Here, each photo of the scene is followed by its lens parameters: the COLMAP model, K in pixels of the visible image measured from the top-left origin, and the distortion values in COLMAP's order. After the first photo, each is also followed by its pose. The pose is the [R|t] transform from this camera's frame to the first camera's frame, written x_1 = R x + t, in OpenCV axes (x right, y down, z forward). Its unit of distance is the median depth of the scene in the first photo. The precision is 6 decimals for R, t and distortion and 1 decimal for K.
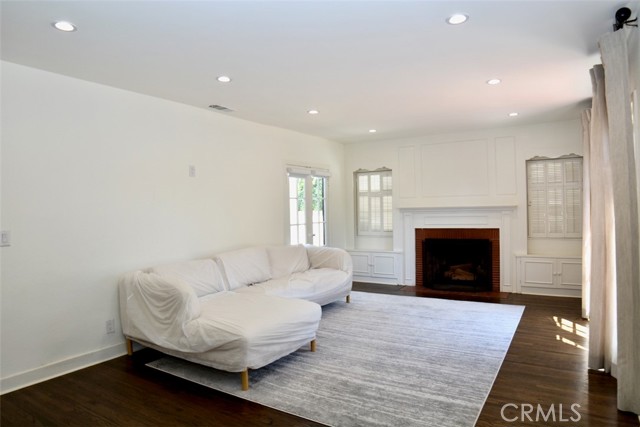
lens RADIAL K [[399.9, 0, 320.0], [0, 399.9, 213.5], [0, 0, 1]] dist [-0.119501, 0.048911]
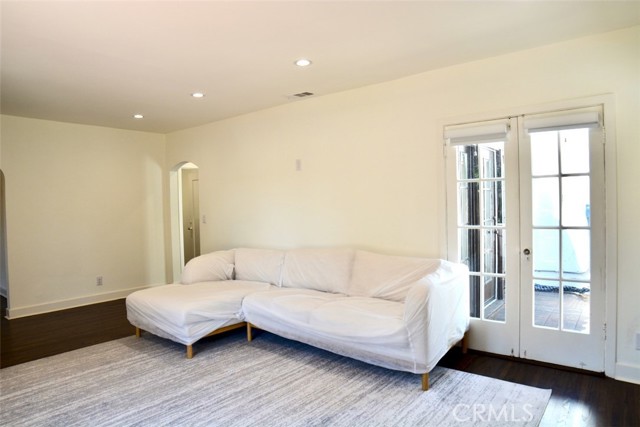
lens RADIAL K [[399.9, 0, 320.0], [0, 399.9, 213.5], [0, 0, 1]] dist [-0.119501, 0.048911]
pose [[-0.102290, 0.045285, -0.993723, 0.565134], [0.015735, 0.998912, 0.043902, -0.020700], [0.994630, -0.011145, -0.102892, 0.926694]]
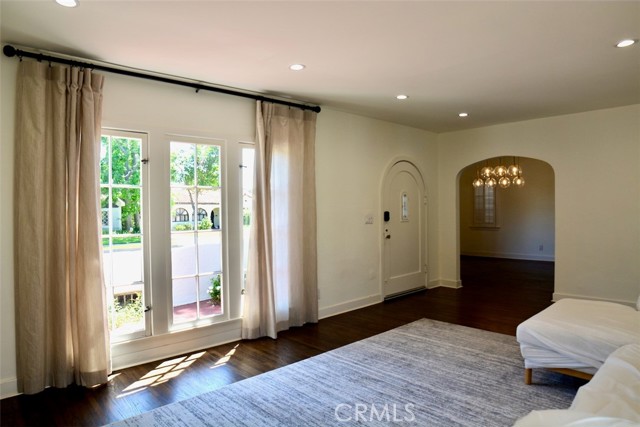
lens RADIAL K [[399.9, 0, 320.0], [0, 399.9, 213.5], [0, 0, 1]] dist [-0.119501, 0.048911]
pose [[-0.965040, 0.034085, 0.259878, 0.115684], [0.039270, 0.999119, 0.014783, -0.012219], [-0.259146, 0.024471, -0.965528, 1.206544]]
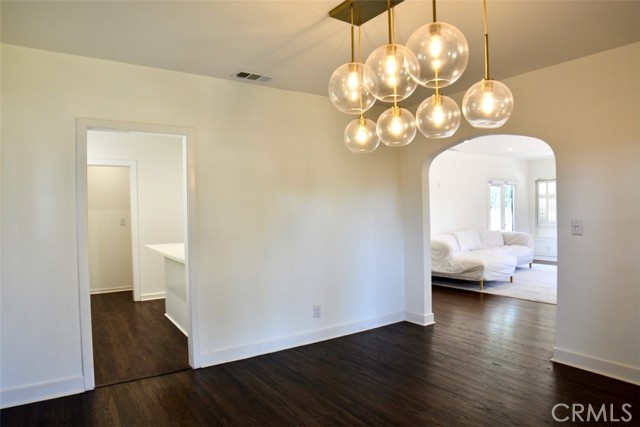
lens RADIAL K [[399.9, 0, 320.0], [0, 399.9, 213.5], [0, 0, 1]] dist [-0.119501, 0.048911]
pose [[0.914317, 0.006314, -0.404951, -0.069417], [-0.004745, 0.999977, 0.004879, 0.010317], [0.404972, -0.002540, 0.914325, -0.691238]]
